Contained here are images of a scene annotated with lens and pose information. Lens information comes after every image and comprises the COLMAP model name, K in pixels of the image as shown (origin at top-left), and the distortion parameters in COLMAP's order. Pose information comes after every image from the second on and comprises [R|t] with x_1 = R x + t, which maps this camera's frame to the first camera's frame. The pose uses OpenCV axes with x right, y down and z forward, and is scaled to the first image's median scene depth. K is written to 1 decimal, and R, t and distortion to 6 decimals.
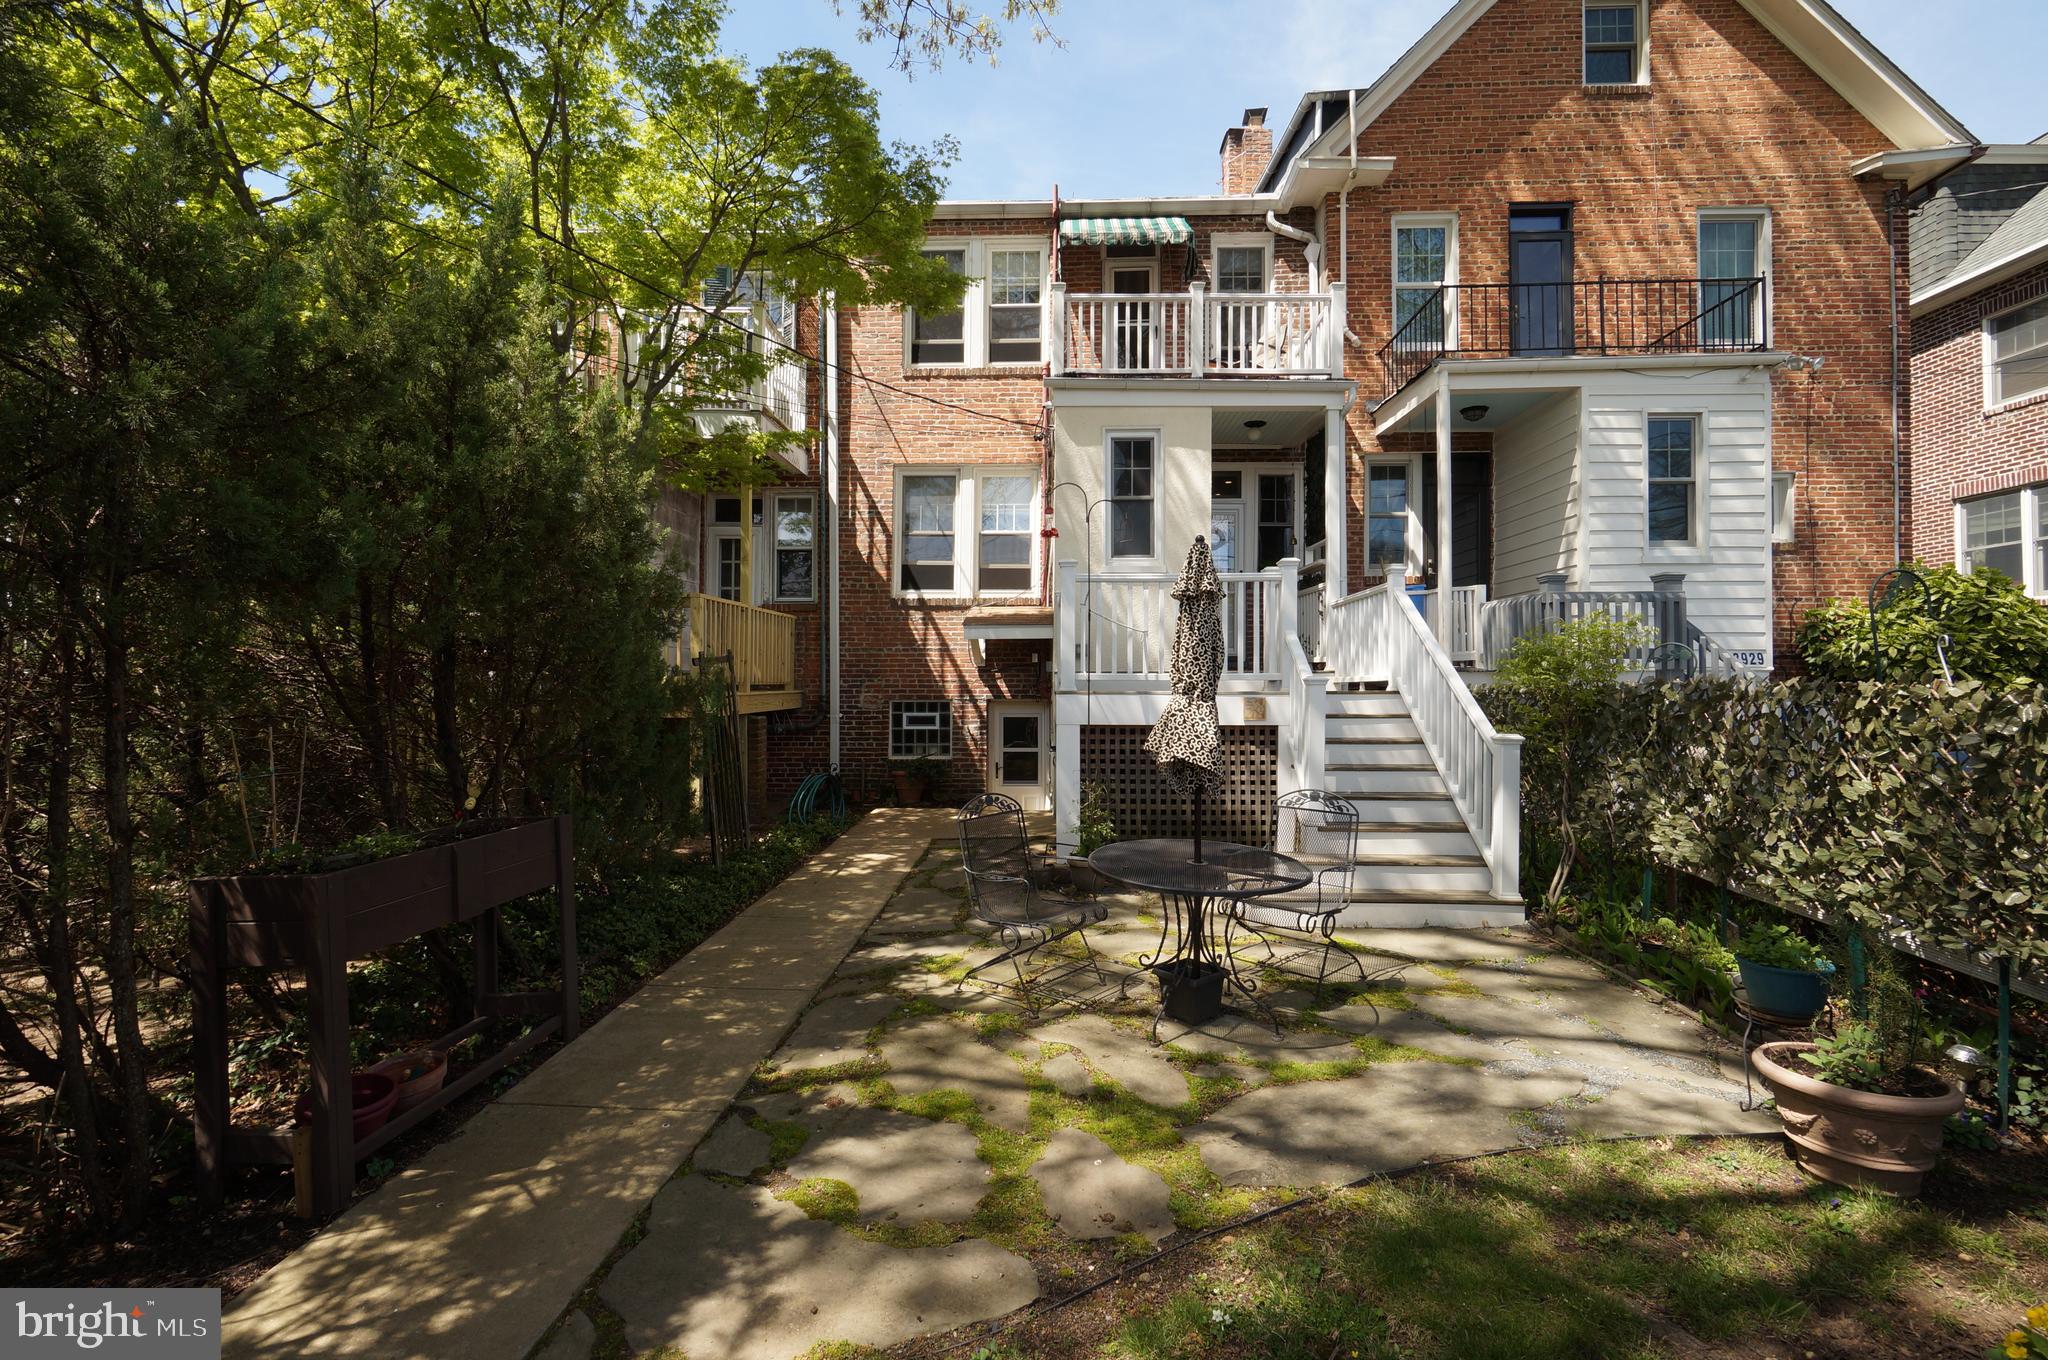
lens RADIAL K [[882.8, 0, 1024.0], [0, 882.8, 680.0], [0, 0, 1]] dist [-0.006611, 0.005274]
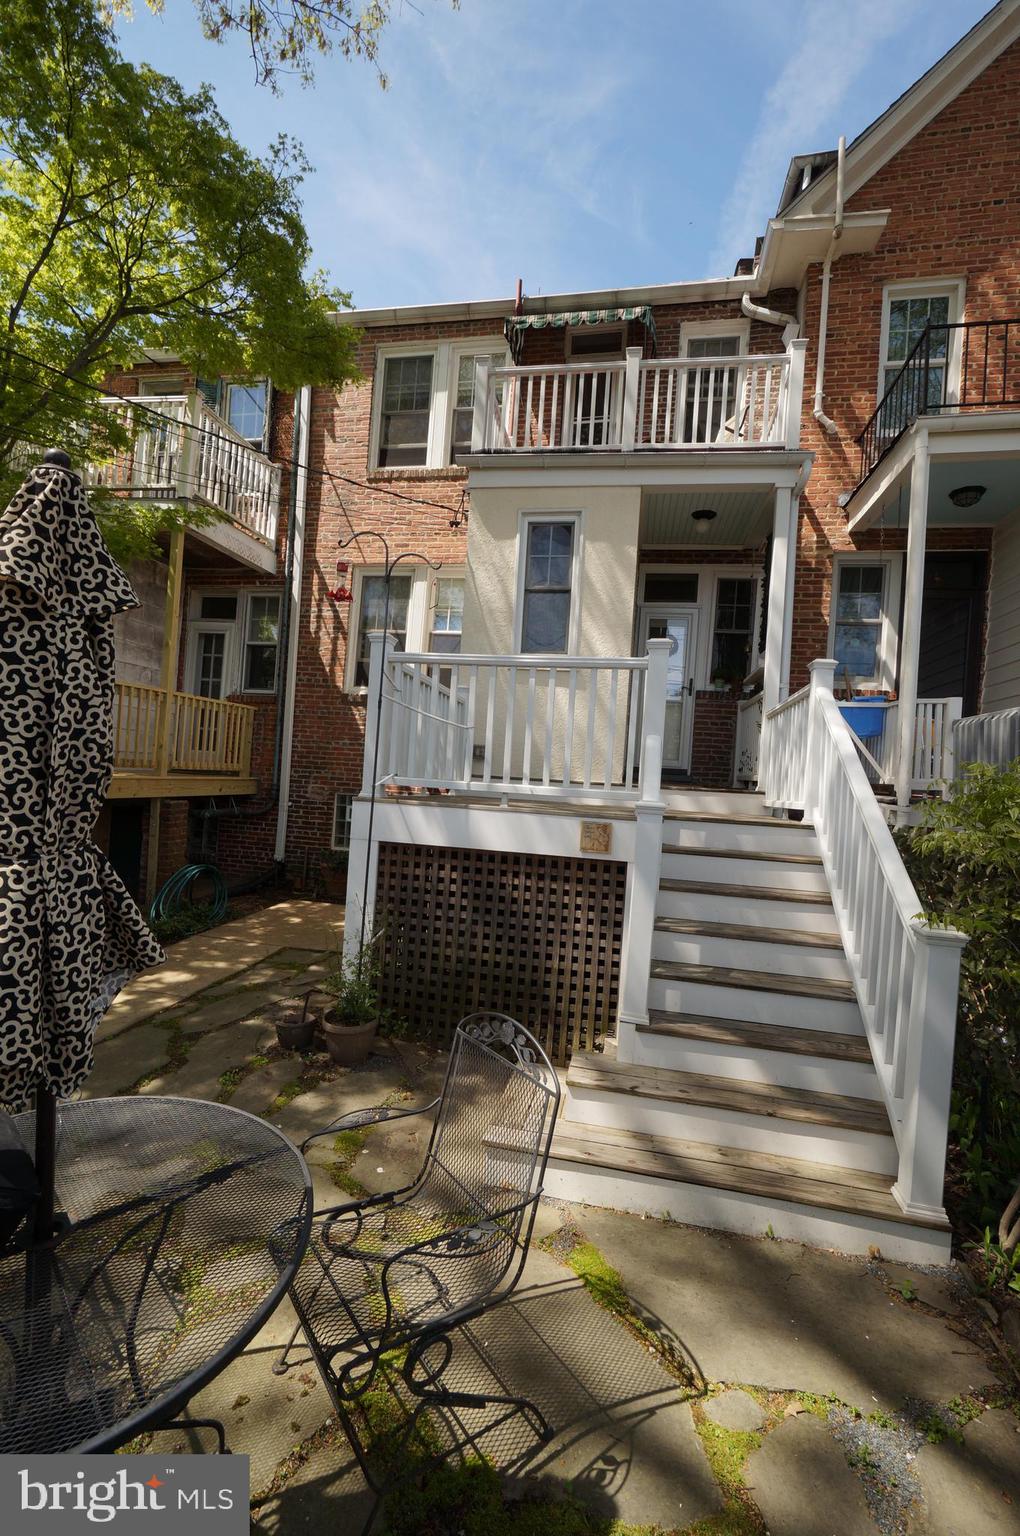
lens RADIAL K [[662.1, 0, 506.8], [0, 662.1, 778.3], [0, 0, 1]] dist [-0.006611, 0.005274]
pose [[0.985436, 0.060404, -0.158958, 0.179507], [-0.060249, 0.998167, 0.005797, -0.010763], [0.159016, 0.003865, 0.987268, 0.284597]]
